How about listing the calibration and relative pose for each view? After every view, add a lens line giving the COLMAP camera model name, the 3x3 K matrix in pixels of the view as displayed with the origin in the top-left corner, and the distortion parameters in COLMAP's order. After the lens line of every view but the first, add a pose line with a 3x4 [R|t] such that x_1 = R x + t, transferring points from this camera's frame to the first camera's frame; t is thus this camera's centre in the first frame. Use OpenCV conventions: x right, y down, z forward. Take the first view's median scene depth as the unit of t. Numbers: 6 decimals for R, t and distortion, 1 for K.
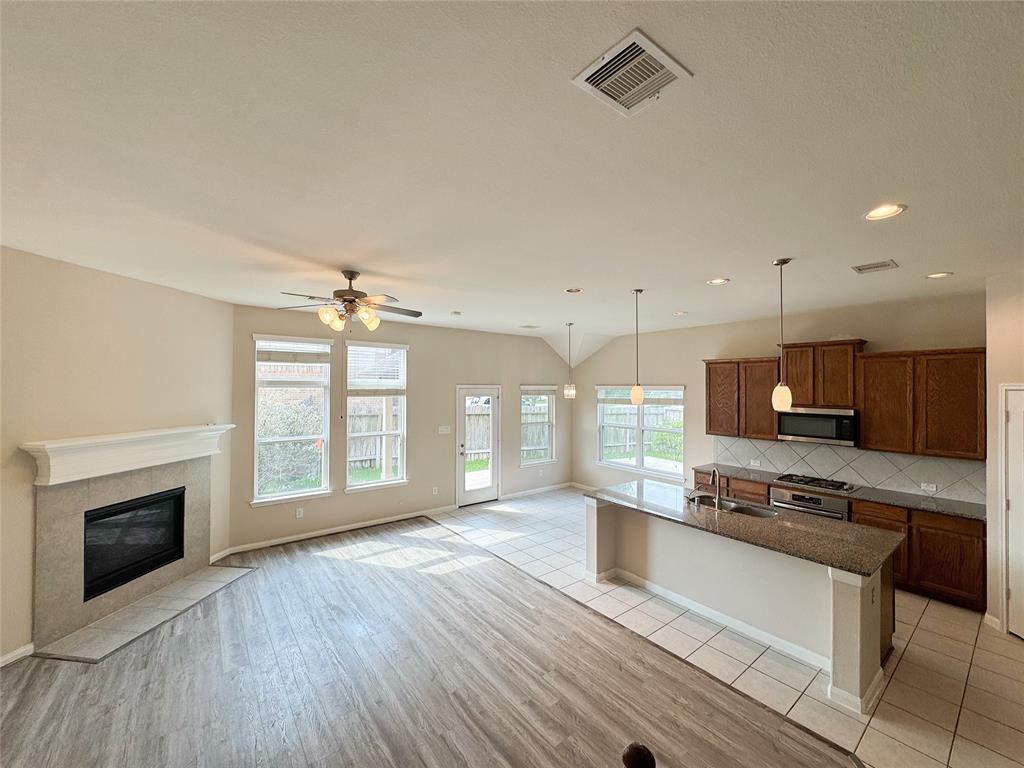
lens RADIAL K [[408.8, 0, 511.9], [0, 408.8, 383.7], [0, 0, 1]] dist [-0.005476, 0.001007]
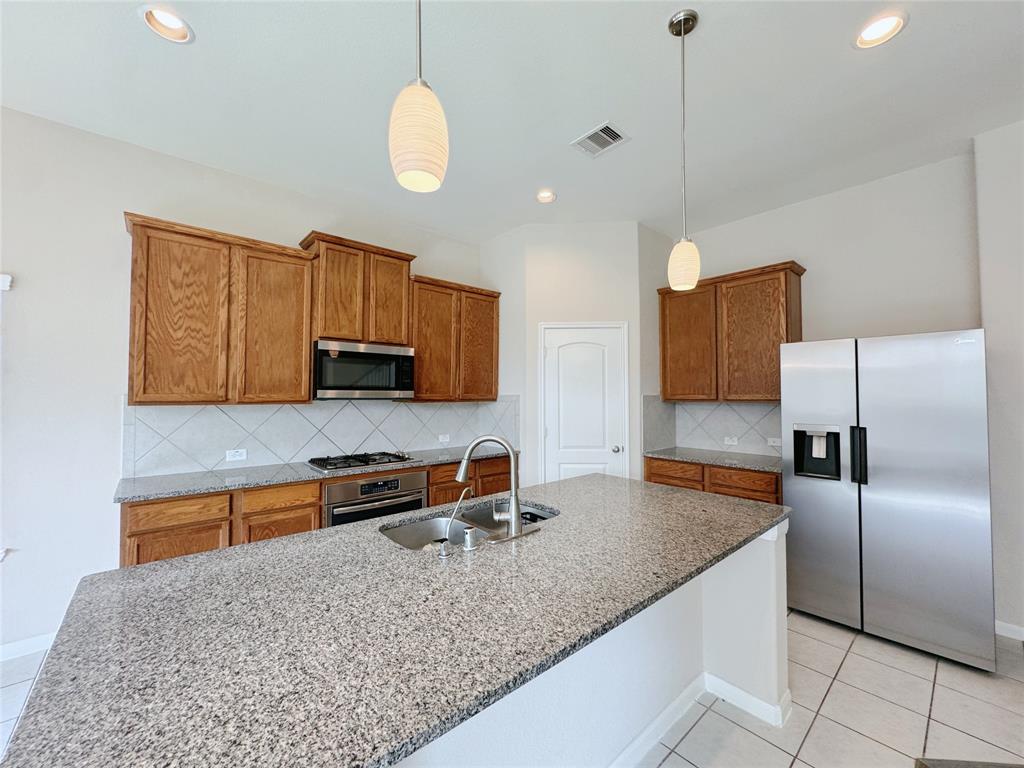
lens RADIAL K [[408.8, 0, 511.4], [0, 408.8, 384.0], [0, 0, 1]] dist [-0.005476, 0.001007]
pose [[-0.059607, 0.019467, 0.998032, 0.089200], [-0.007827, 0.999770, -0.019968, 0.145099], [-0.998191, -0.009002, -0.059441, 0.882455]]
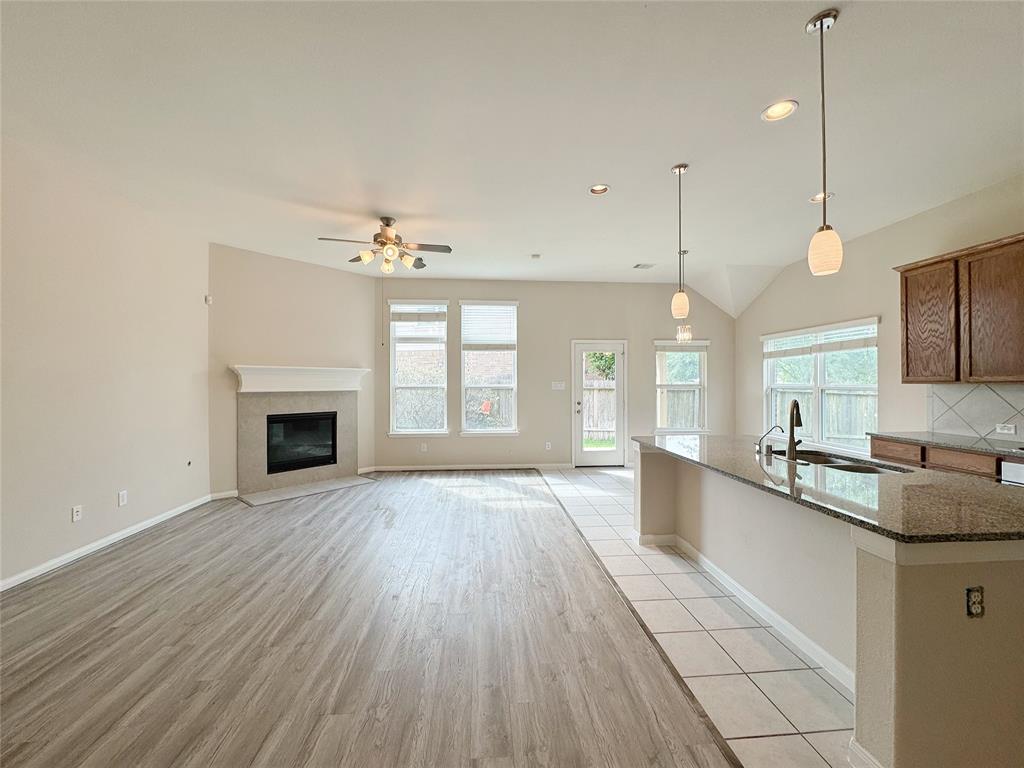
lens RADIAL K [[408.8, 0, 511.5], [0, 408.8, 383.2], [0, 0, 1]] dist [-0.005476, 0.001007]
pose [[0.834597, -0.007631, -0.550809, 0.422725], [0.011860, 0.999921, 0.004118, 0.152024], [0.550734, -0.009969, 0.834621, 0.175317]]
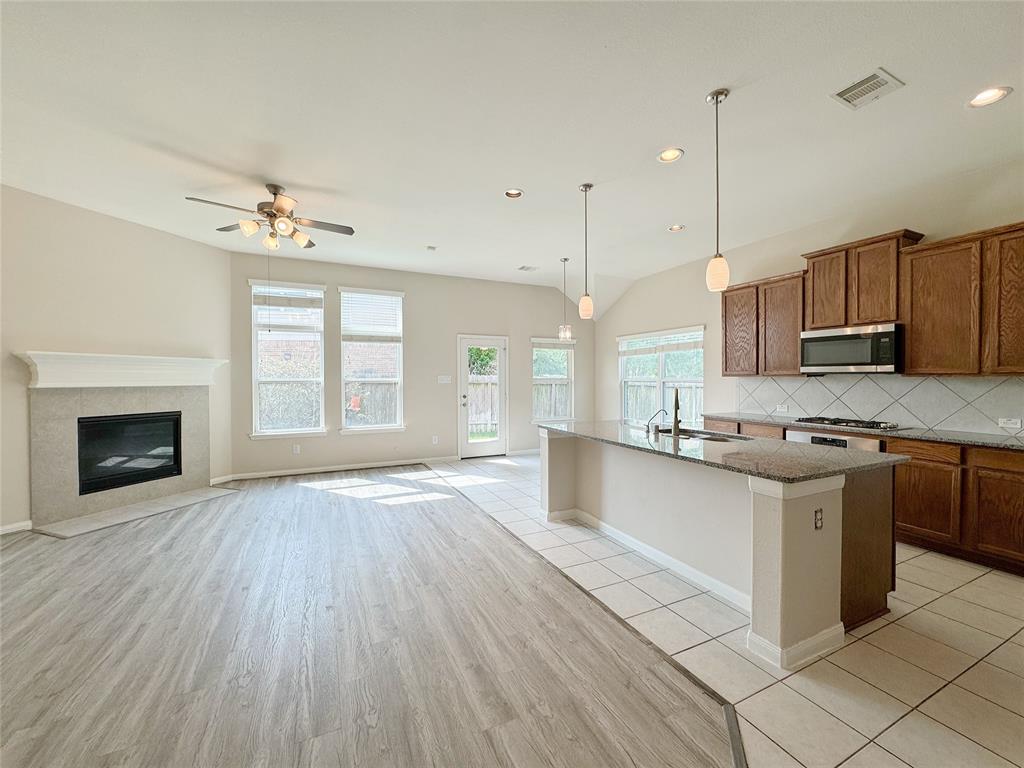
lens RADIAL K [[408.8, 0, 512.1], [0, 408.8, 383.8], [0, 0, 1]] dist [-0.005476, 0.001007]
pose [[0.976423, -0.005276, -0.215802, 0.310585], [0.009961, 0.999738, 0.020628, 0.156671], [0.215636, -0.022291, 0.976219, 0.104372]]
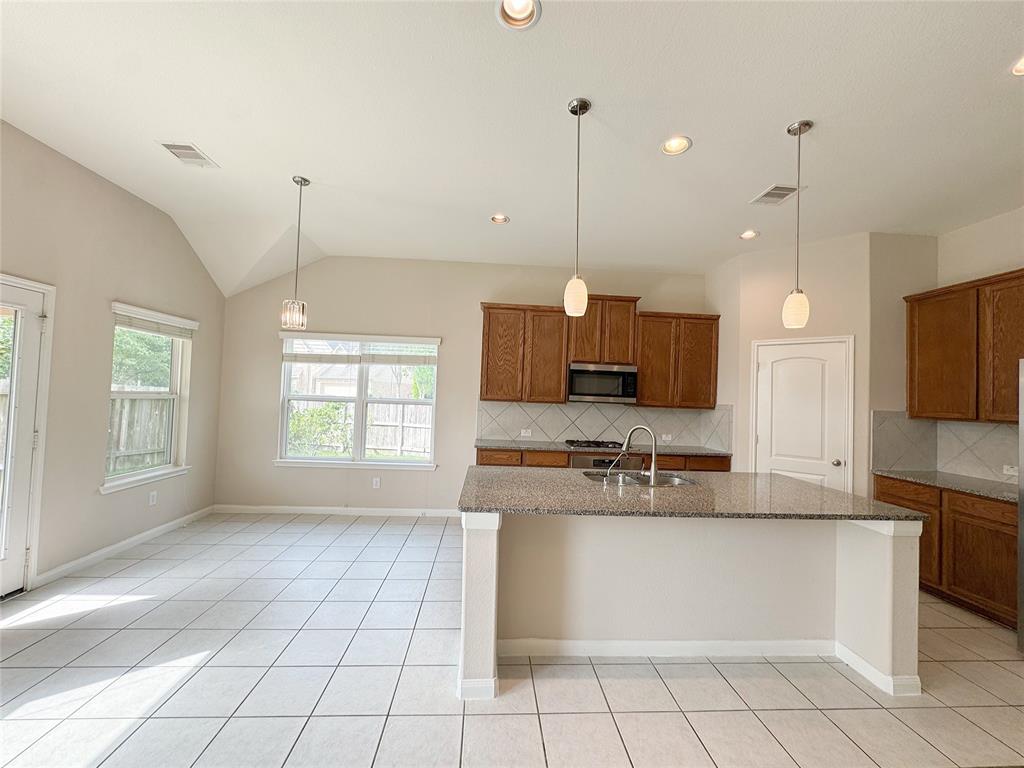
lens RADIAL K [[408.8, 0, 511.9], [0, 408.8, 384.8], [0, 0, 1]] dist [-0.005476, 0.001007]
pose [[0.562573, 0.037121, 0.825914, -0.160292], [-0.039771, 0.999050, -0.017813, 0.141532], [-0.825790, -0.022827, 0.563515, 0.700997]]
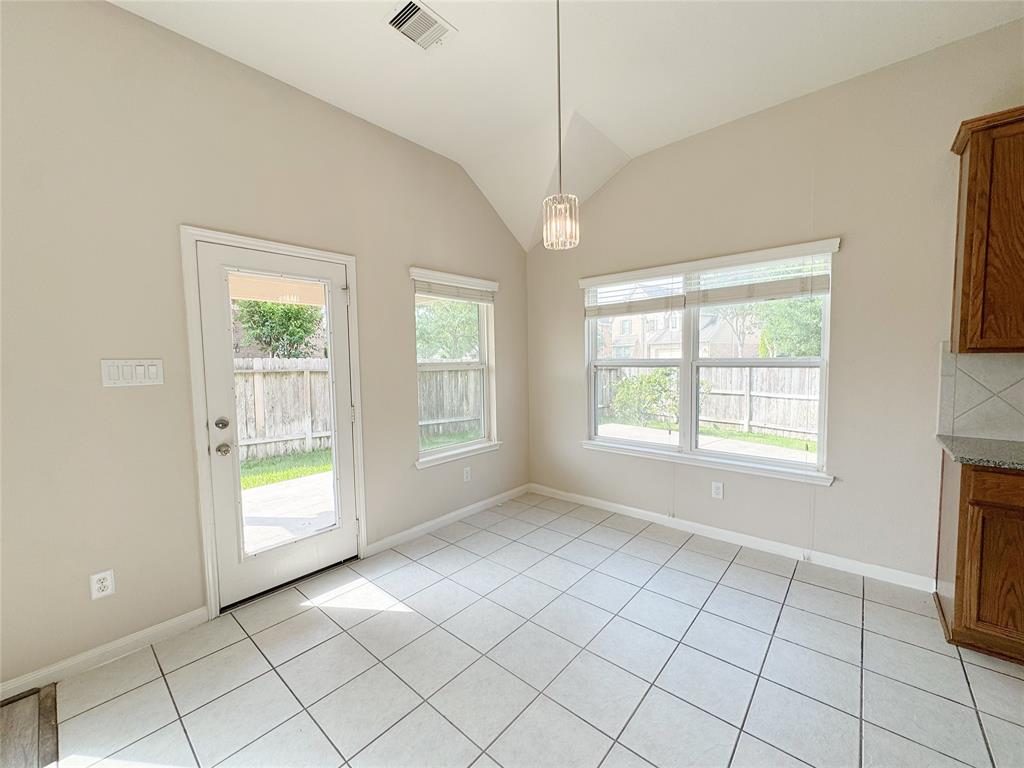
lens RADIAL K [[408.8, 0, 511.7], [0, 408.8, 383.3], [0, 0, 1]] dist [-0.005476, 0.001007]
pose [[0.981334, -0.033927, 0.189295, 0.066280], [0.020886, 0.997296, 0.070466, 0.157301], [-0.191174, -0.065197, 0.979389, 0.991792]]
